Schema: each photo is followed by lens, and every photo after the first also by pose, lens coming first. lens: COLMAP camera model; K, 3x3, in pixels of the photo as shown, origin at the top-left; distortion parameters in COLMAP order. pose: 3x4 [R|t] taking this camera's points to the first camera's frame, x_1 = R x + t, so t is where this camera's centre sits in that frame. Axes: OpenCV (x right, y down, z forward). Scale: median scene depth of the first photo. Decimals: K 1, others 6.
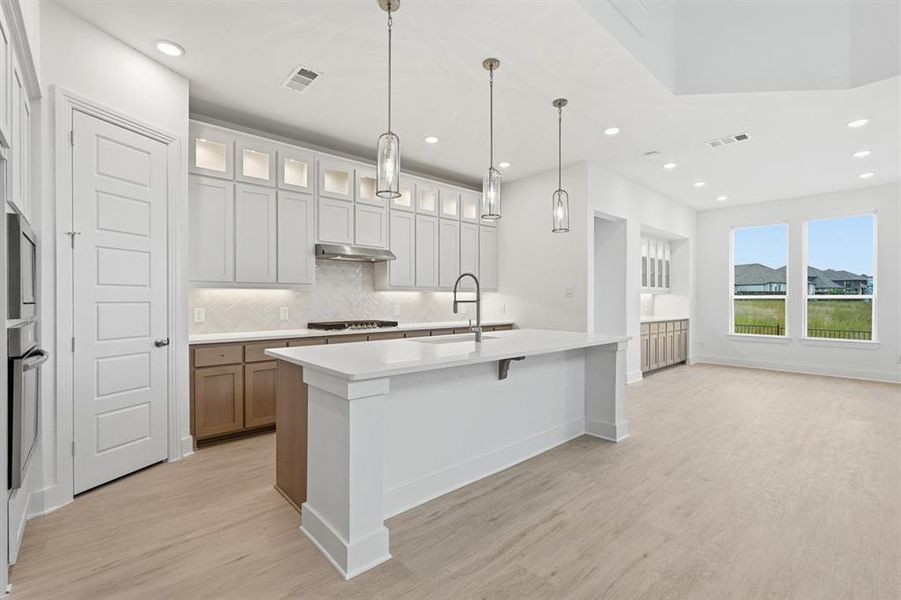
lens RADIAL K [[400.9, 0, 451.9], [0, 400.9, 299.4], [0, 0, 1]] dist [-0.012013, 0.004053]
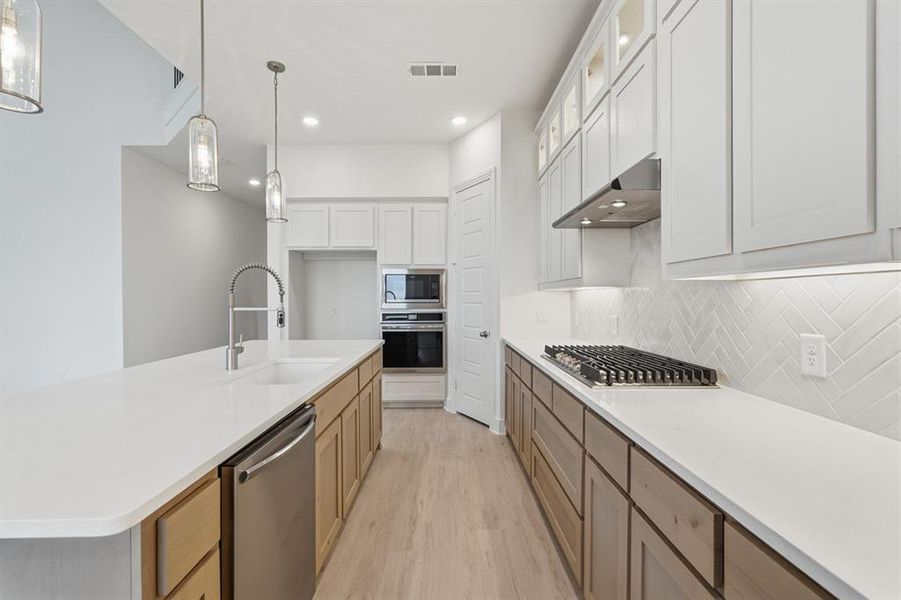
lens RADIAL K [[400.9, 0, 452.8], [0, 400.9, 298.1], [0, 0, 1]] dist [-0.012013, 0.004053]
pose [[-0.661347, 0.009580, -0.750019, 0.234873], [0.009112, 0.999947, 0.004739, -0.012216], [0.750025, -0.003700, -0.661399, 1.273322]]
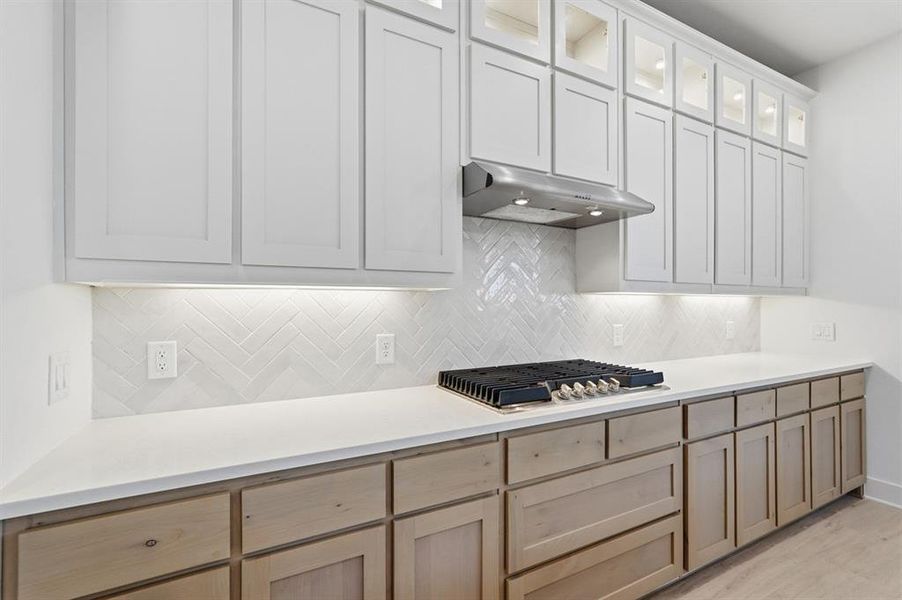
lens RADIAL K [[401.3, 0, 452.1], [0, 401.3, 303.9], [0, 0, 1]] dist [-0.012013, 0.004053]
pose [[0.969120, 0.004183, -0.246554, -0.263197], [-0.003871, 0.999991, 0.001754, -0.010833], [0.246559, -0.000745, 0.969127, 0.649455]]
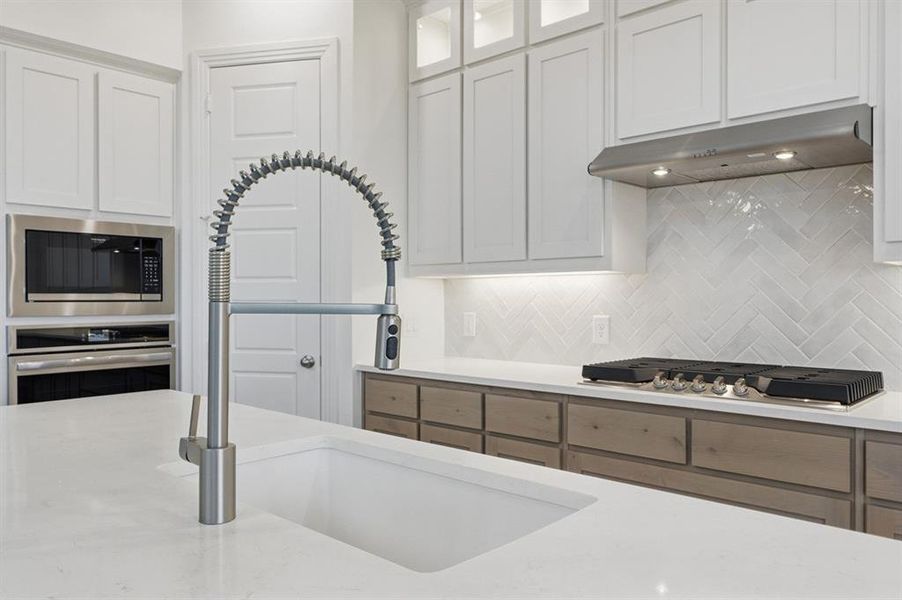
lens RADIAL K [[669.7, 0, 446.7], [0, 669.7, 297.0], [0, 0, 1]] dist [-0.001843, 0.003955]
pose [[0.086064, 0.000859, -0.996289, 0.285658], [0.002786, 0.999996, 0.001103, -0.000071], [0.996286, -0.002871, 0.086061, 0.805671]]
